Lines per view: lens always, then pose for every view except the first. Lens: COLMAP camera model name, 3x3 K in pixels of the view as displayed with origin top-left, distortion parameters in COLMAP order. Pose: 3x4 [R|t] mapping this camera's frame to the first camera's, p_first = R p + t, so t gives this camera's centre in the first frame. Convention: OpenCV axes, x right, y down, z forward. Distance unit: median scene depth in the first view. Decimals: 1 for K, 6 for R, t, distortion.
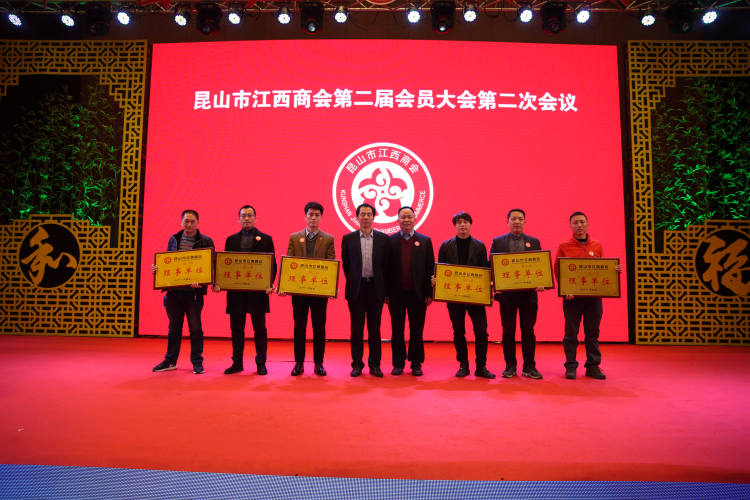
lens RADIAL K [[510.4, 0, 367.5], [0, 510.4, 260.0], [0, 0, 1]] dist [-0.083773, 0.037035]
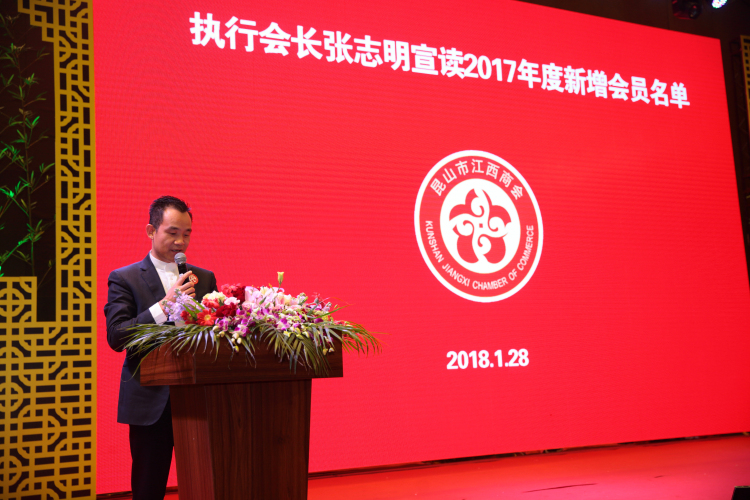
lens RADIAL K [[960.9, 0, 380.6], [0, 960.9, 255.3], [0, 0, 1]] dist [0.083202, 0.000000]
pose [[0.862469, 0.010499, 0.506000, -0.705356], [0.031909, 0.996668, -0.075069, -0.006928], [-0.505102, 0.080891, 0.859260, 0.006422]]
